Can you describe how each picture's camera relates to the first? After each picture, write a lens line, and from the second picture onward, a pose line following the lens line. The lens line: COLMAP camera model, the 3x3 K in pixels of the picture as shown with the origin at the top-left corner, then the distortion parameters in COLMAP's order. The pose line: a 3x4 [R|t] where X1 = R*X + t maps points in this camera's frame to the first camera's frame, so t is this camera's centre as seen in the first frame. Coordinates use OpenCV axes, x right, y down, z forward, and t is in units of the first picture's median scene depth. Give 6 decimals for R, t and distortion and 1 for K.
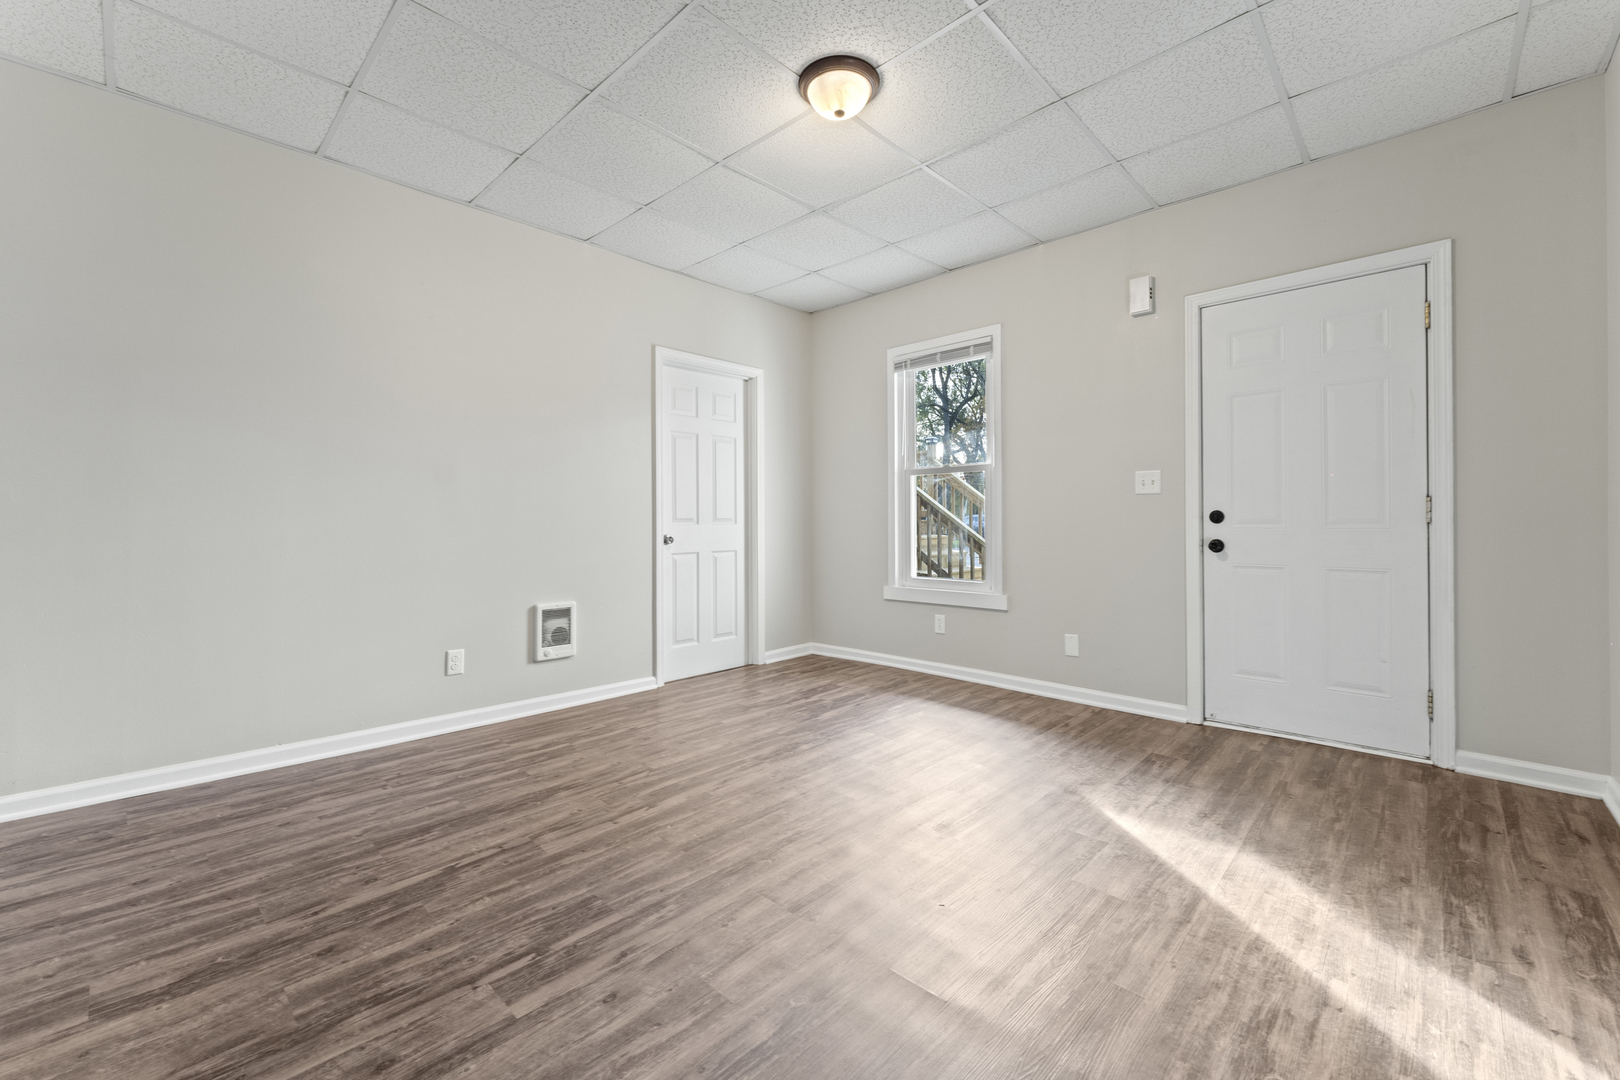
lens RADIAL K [[653.5, 0, 806.9], [0, 653.5, 522.7], [0, 0, 1]] dist [0.000734, 0.000083]
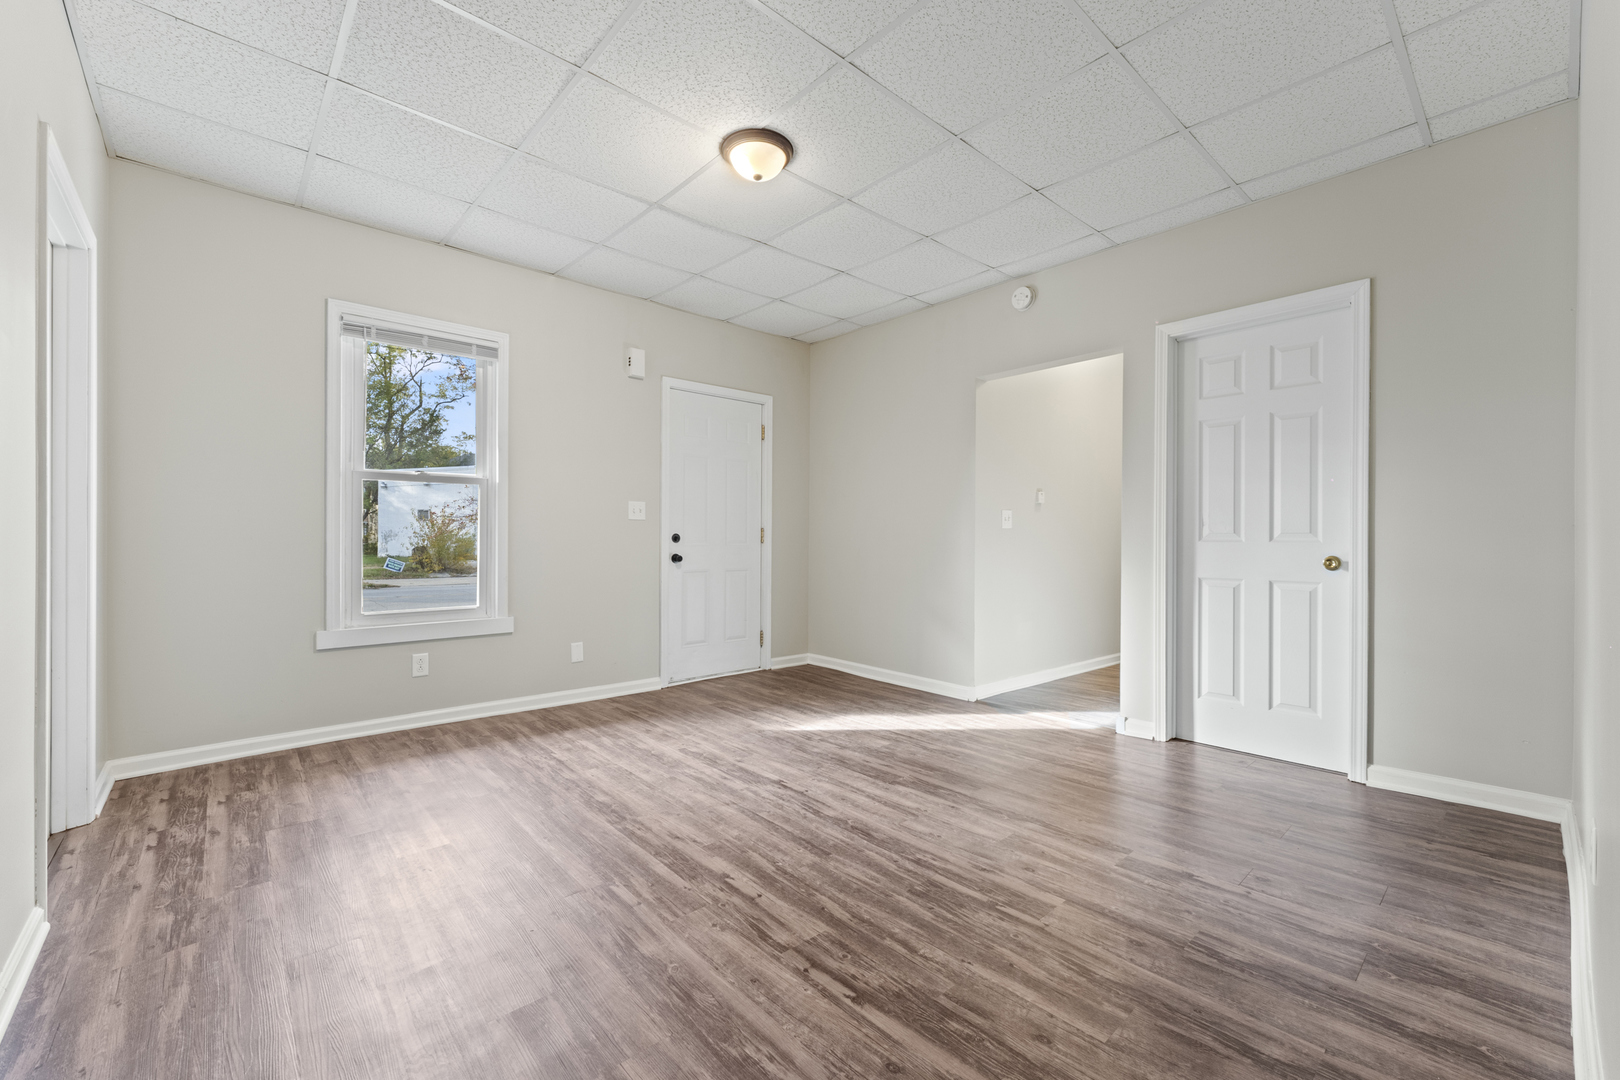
lens RADIAL K [[661.5, 0, 808.7], [0, 661.5, 543.5], [0, 0, 1]] dist [0.000472, -0.000021]
pose [[0.079783, -0.000270, 0.996812, -1.246111], [-0.002125, 0.999998, 0.000441, 0.002107], [-0.996810, -0.002153, 0.079782, 0.947568]]
